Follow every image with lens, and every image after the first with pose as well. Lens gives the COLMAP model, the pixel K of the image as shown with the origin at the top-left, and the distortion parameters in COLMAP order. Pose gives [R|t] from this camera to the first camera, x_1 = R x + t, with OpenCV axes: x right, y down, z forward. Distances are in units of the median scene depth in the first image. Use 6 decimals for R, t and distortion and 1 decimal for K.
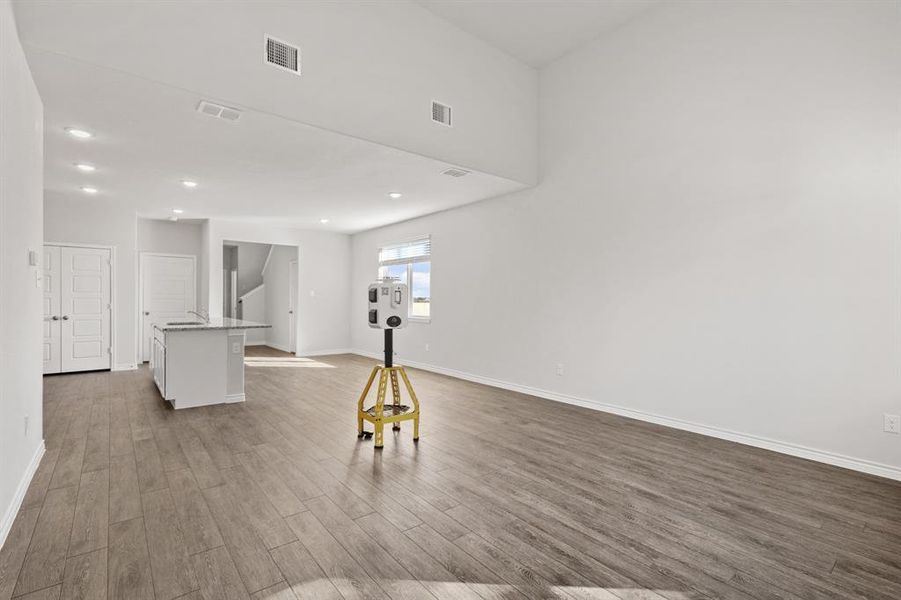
lens RADIAL K [[418.4, 0, 452.5], [0, 418.4, 303.6], [0, 0, 1]] dist [0.002437, -0.000201]
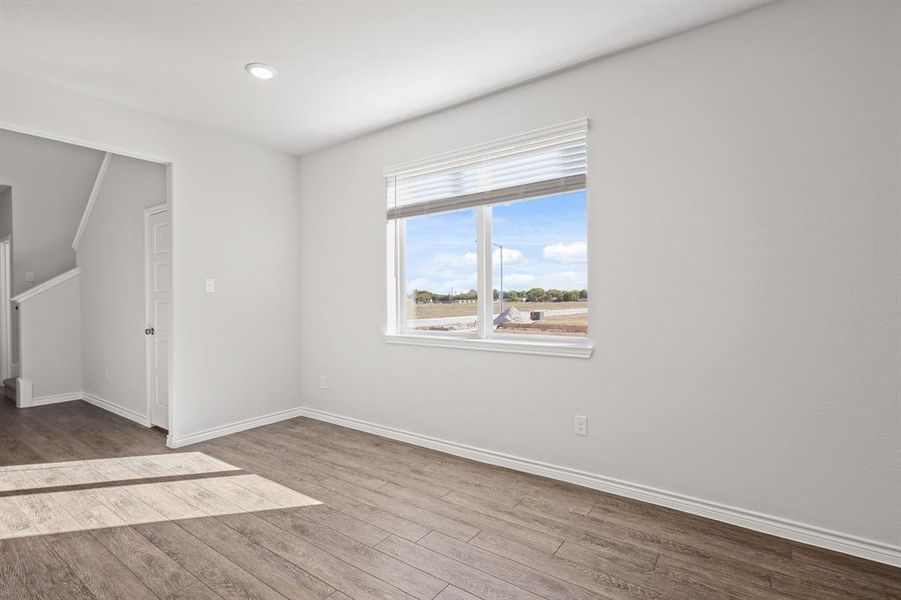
lens RADIAL K [[418.4, 0, 446.3], [0, 418.4, 294.0], [0, 0, 1]] dist [0.002437, -0.000201]
pose [[0.964994, -0.020574, 0.261463, -0.220939], [0.022768, 0.999726, -0.005361, -0.007865], [-0.261281, 0.011127, 0.965199, 0.544910]]
